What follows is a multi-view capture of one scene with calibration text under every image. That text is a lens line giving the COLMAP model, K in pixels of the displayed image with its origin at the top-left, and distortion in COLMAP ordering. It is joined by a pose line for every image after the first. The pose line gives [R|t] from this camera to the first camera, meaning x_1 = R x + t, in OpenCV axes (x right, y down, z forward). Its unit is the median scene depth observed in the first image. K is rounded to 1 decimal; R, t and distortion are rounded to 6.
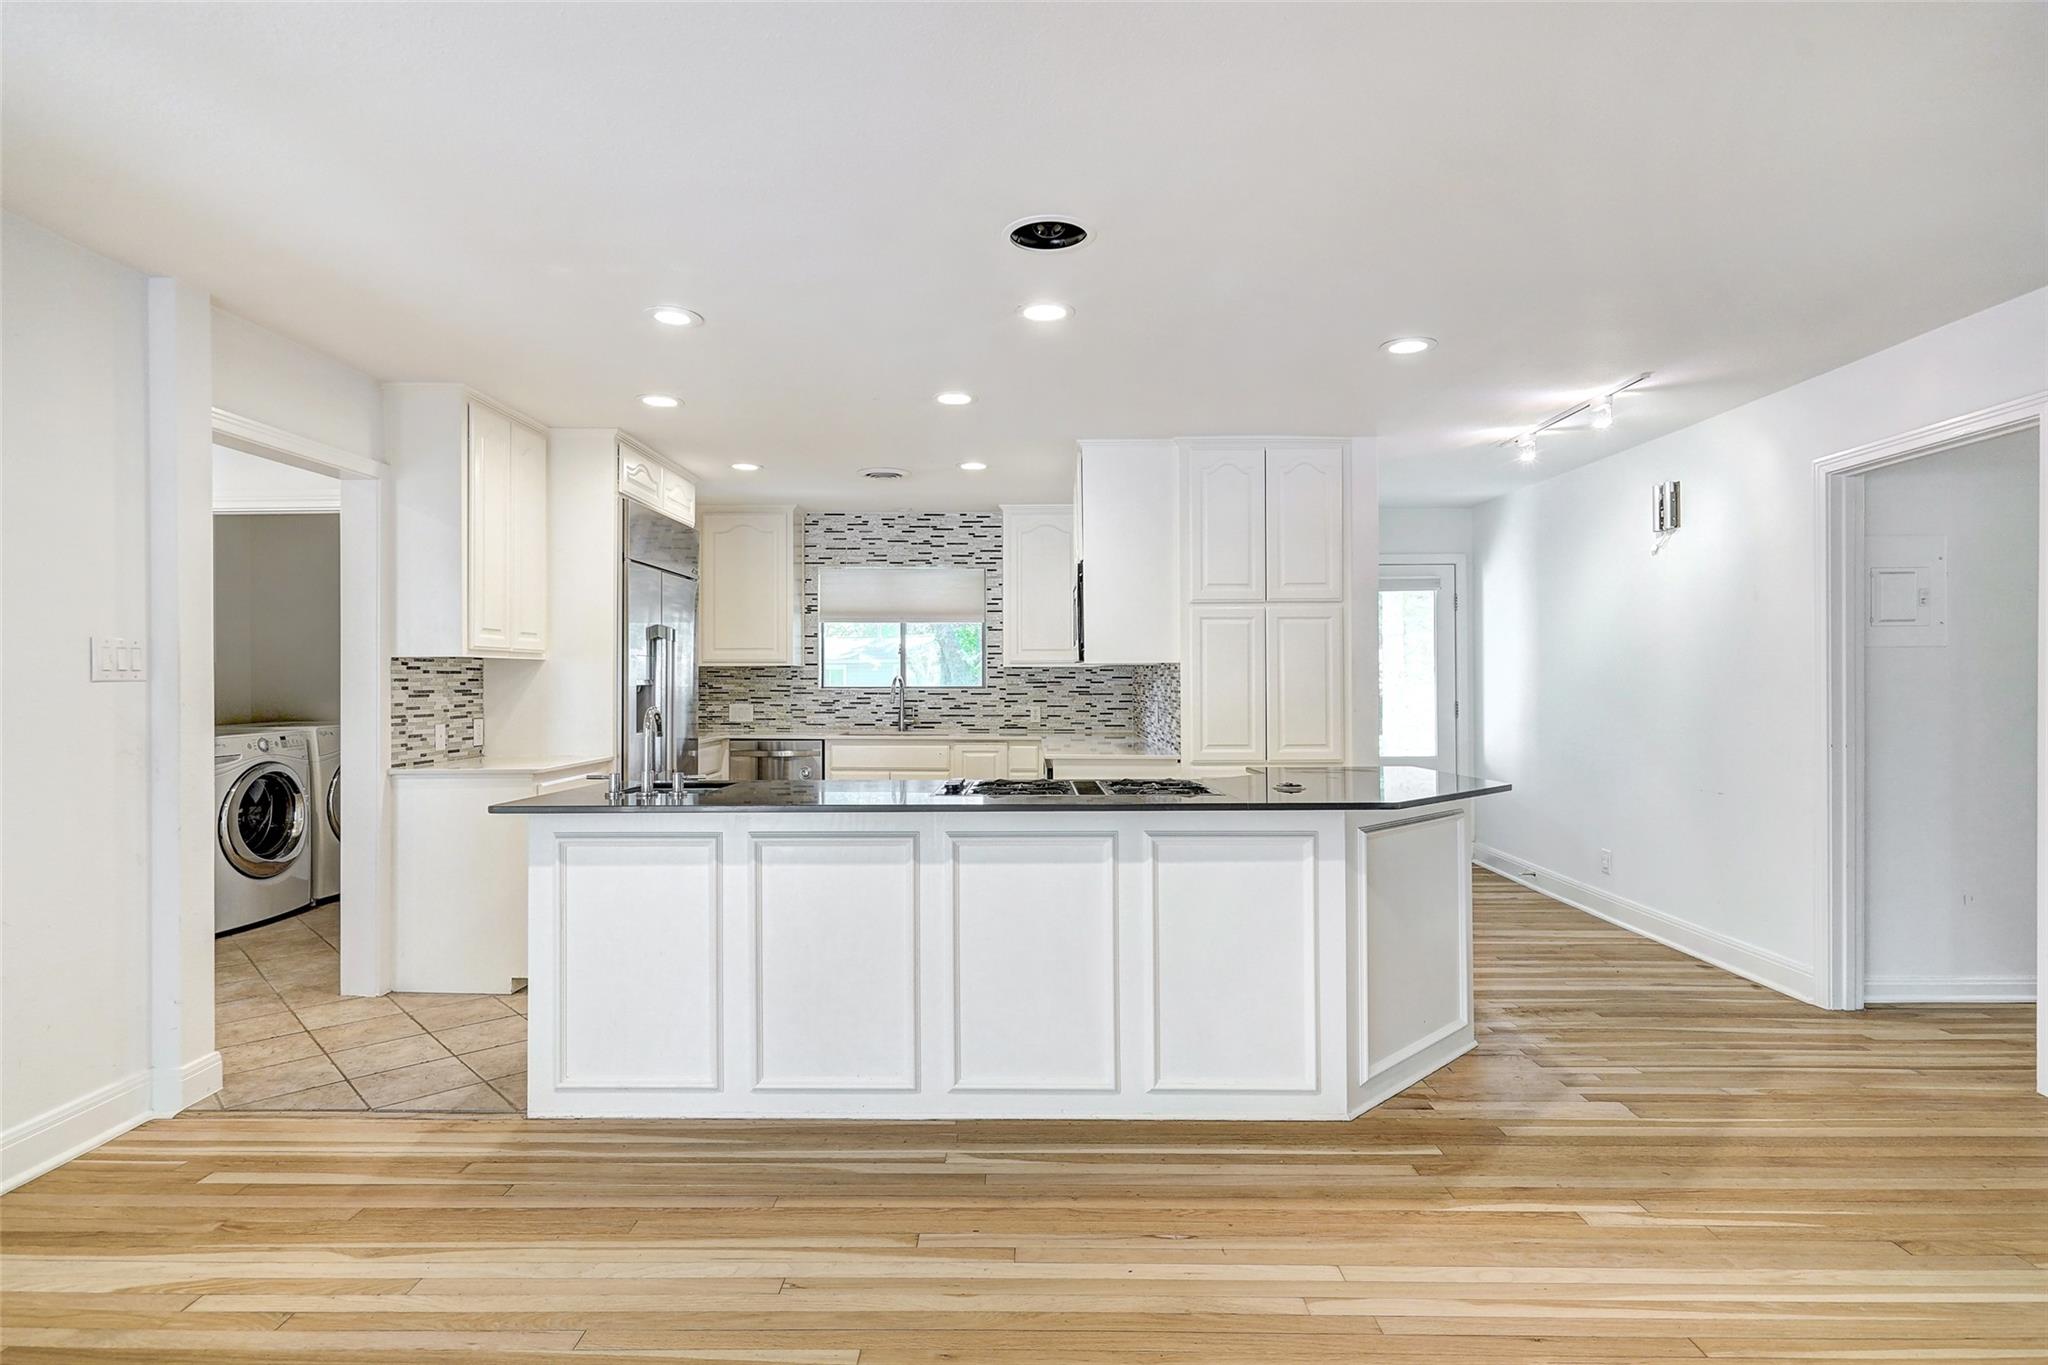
lens RADIAL K [[1028.6, 0, 1007.2], [0, 1028.6, 677.8], [0, 0, 1]] dist [-0.005939, 0.008393]
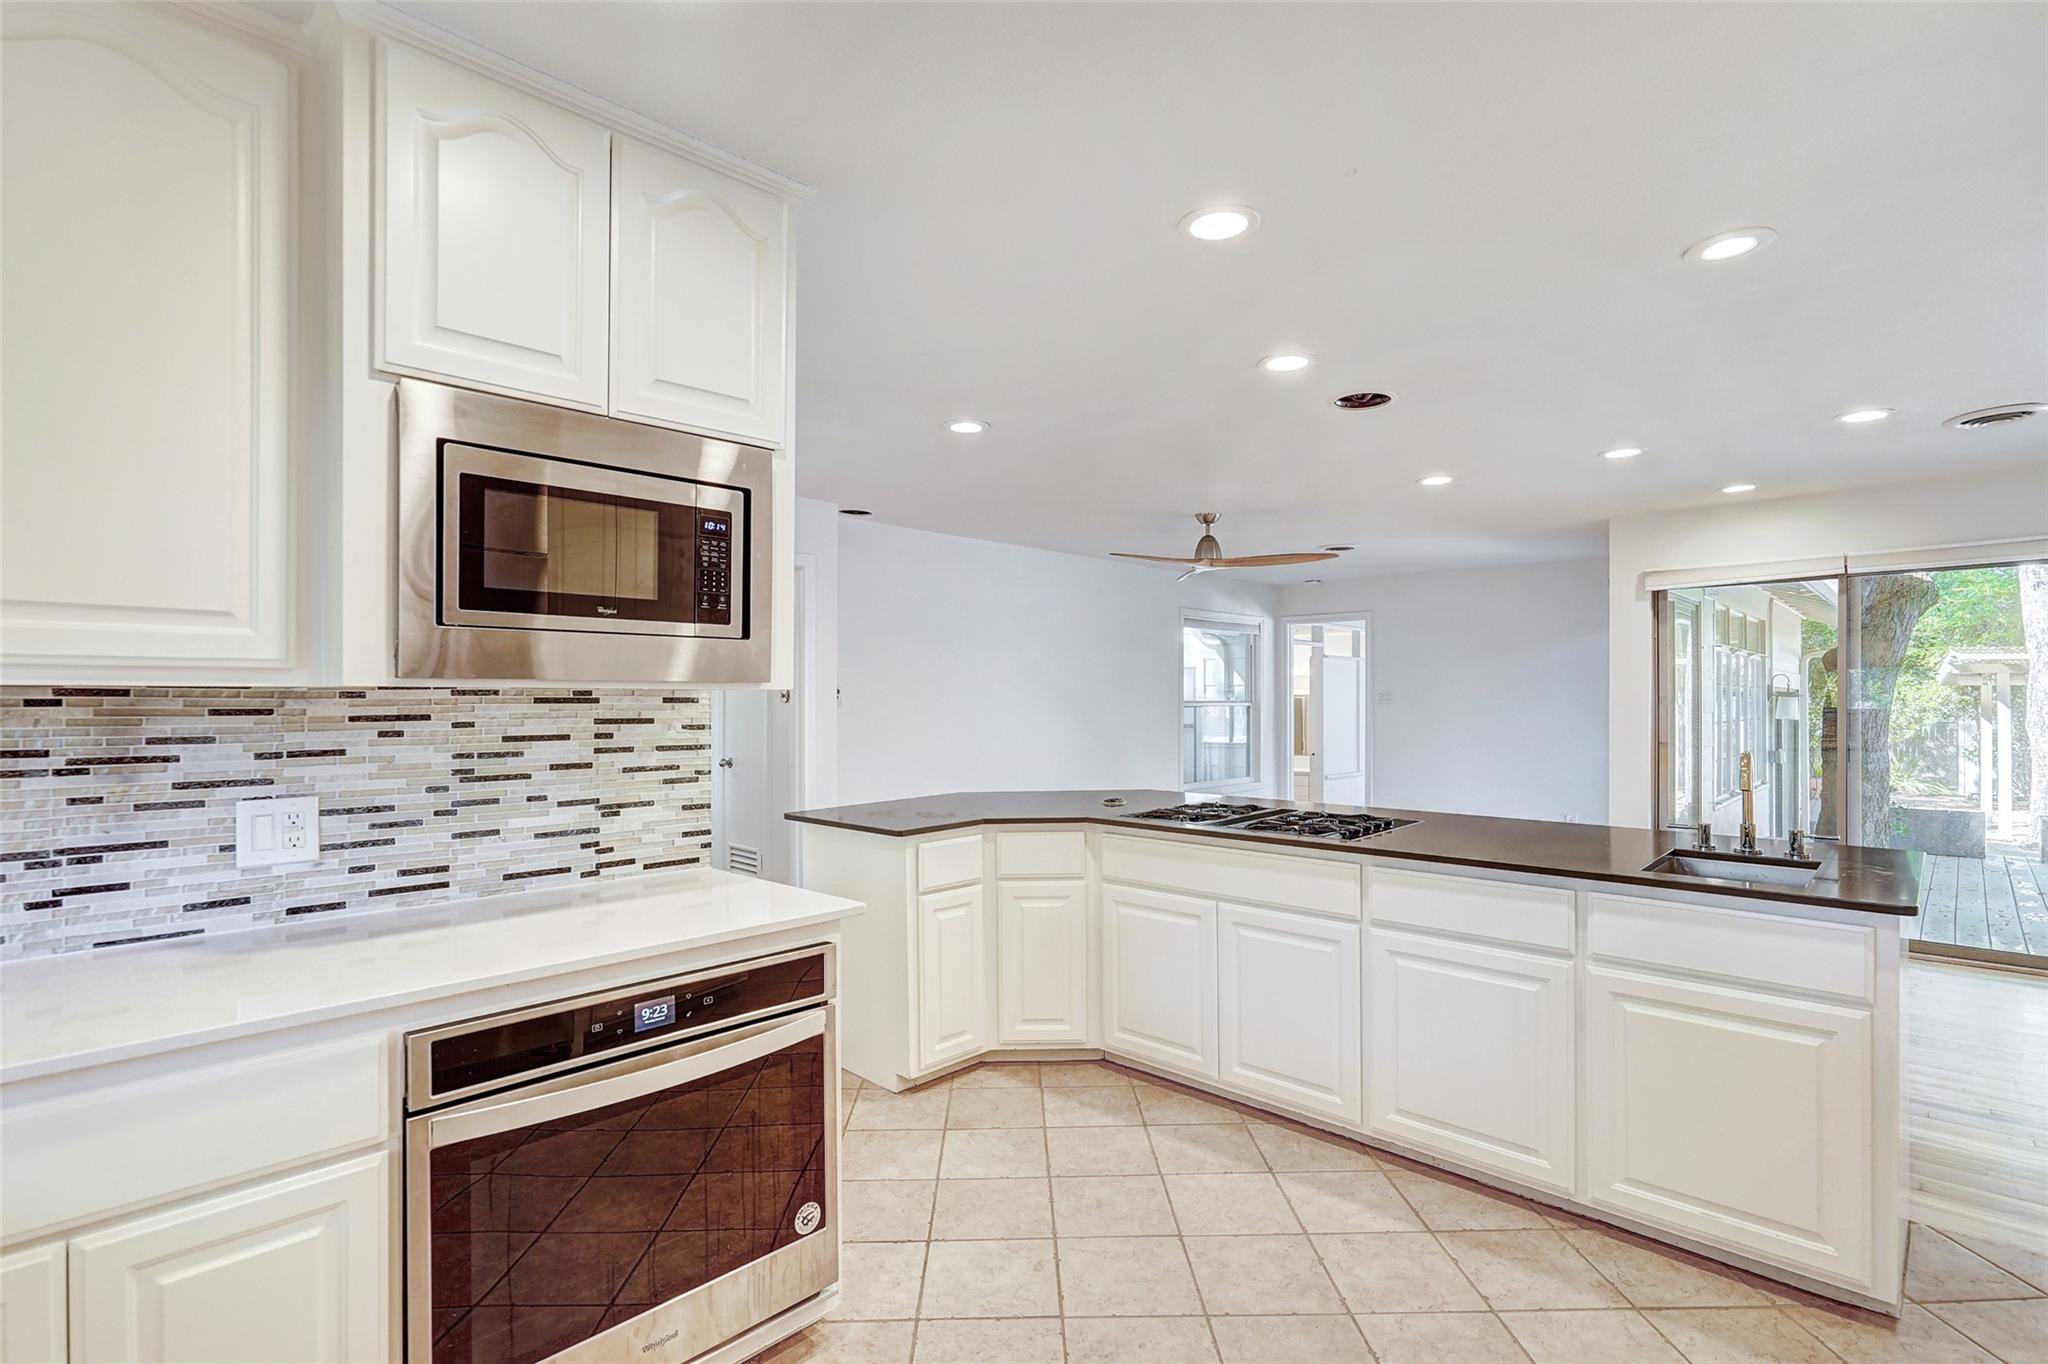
lens RADIAL K [[986.8, 0, 1011.3], [0, 986.8, 690.3], [0, 0, 1]] dist [-0.001360, 0.000933]
pose [[-0.731005, 0.011486, 0.682275, -0.288406], [0.004401, 0.999917, -0.012118, -0.007929], [-0.682358, -0.005855, -0.730995, 1.262004]]
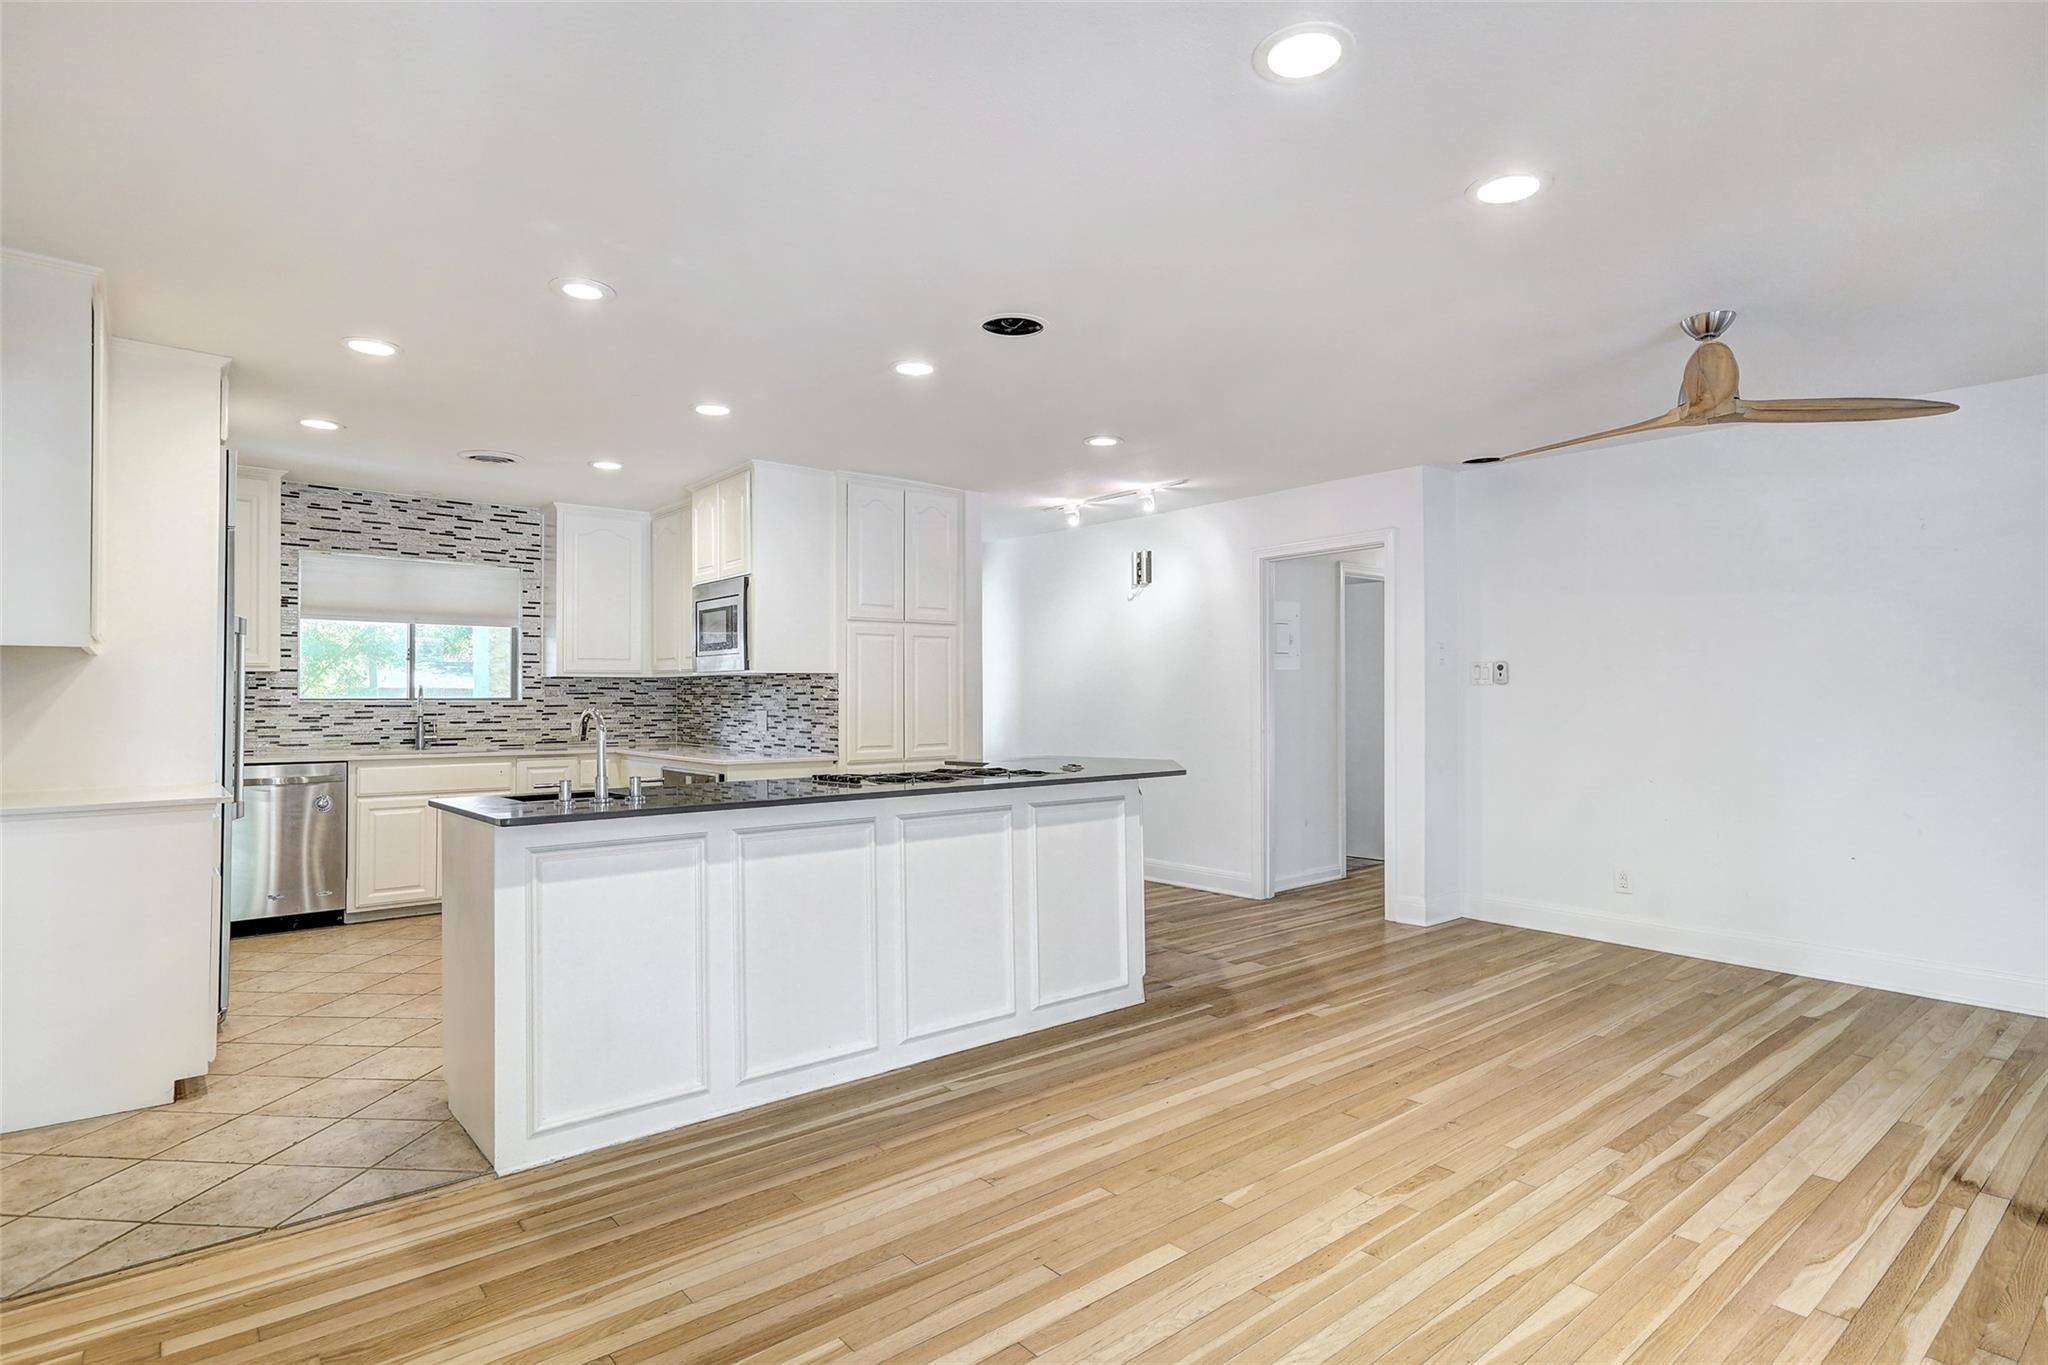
lens RADIAL K [[1053.6, 0, 1002.0], [0, 1053.6, 680.7], [0, 0, 1]] dist [-0.002035, 0.007082]
pose [[0.765862, 0.009906, 0.642928, -0.428672], [-0.000488, 0.999890, -0.014824, 0.010193], [-0.643005, 0.011039, 0.765783, 0.016390]]
